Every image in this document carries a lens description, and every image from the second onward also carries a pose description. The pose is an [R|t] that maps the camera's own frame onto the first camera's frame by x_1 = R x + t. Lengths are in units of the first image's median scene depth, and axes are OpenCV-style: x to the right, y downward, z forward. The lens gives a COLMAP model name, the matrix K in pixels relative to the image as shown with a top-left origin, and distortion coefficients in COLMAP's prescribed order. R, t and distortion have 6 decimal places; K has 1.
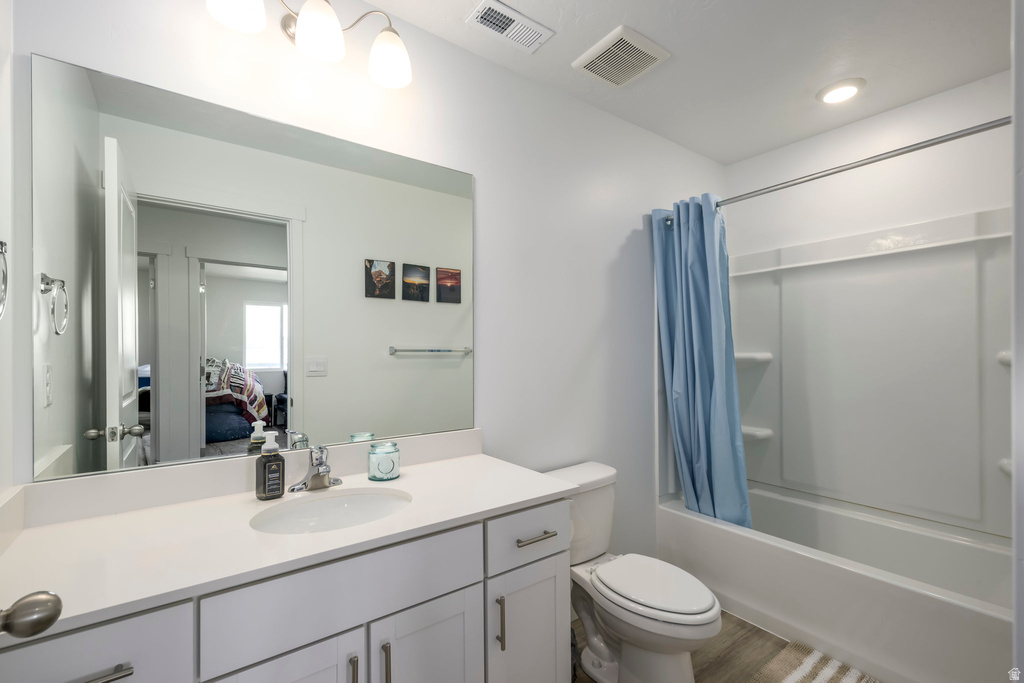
lens RADIAL K [[446.1, 0, 517.5], [0, 446.1, 346.9], [0, 0, 1]] dist [0.013105, -0.003190]
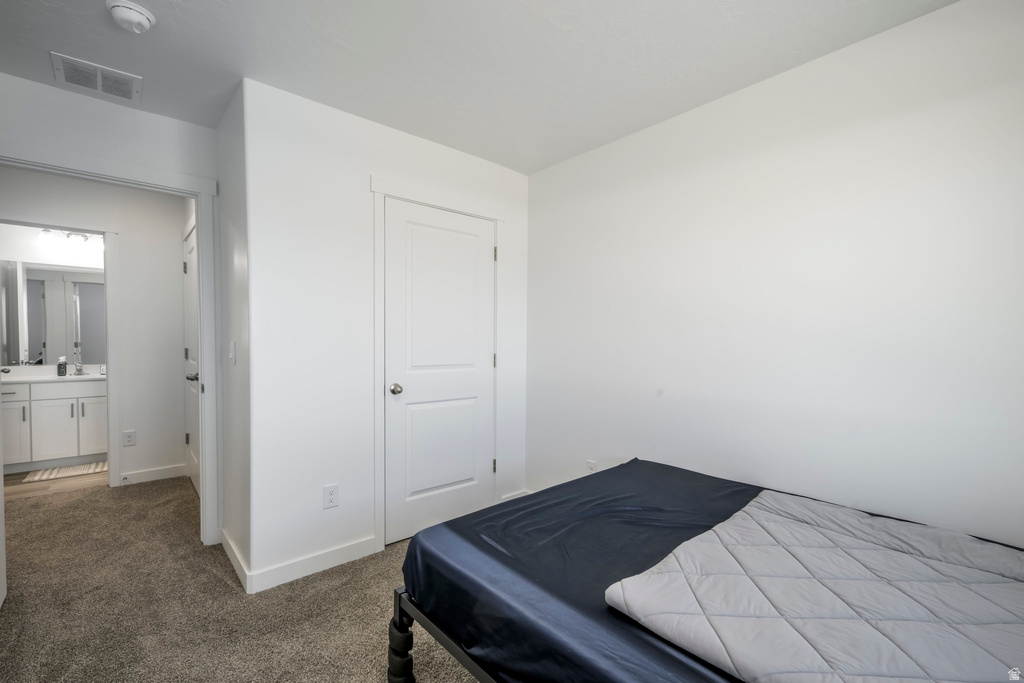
lens RADIAL K [[446.1, 0, 508.0], [0, 446.1, 346.5], [0, 0, 1]] dist [0.013105, -0.003190]
pose [[0.995518, 0.013328, 0.093631, 2.628464], [-0.014646, 0.999803, 0.013405, -0.007487], [-0.093434, -0.014716, 0.995517, -2.886545]]
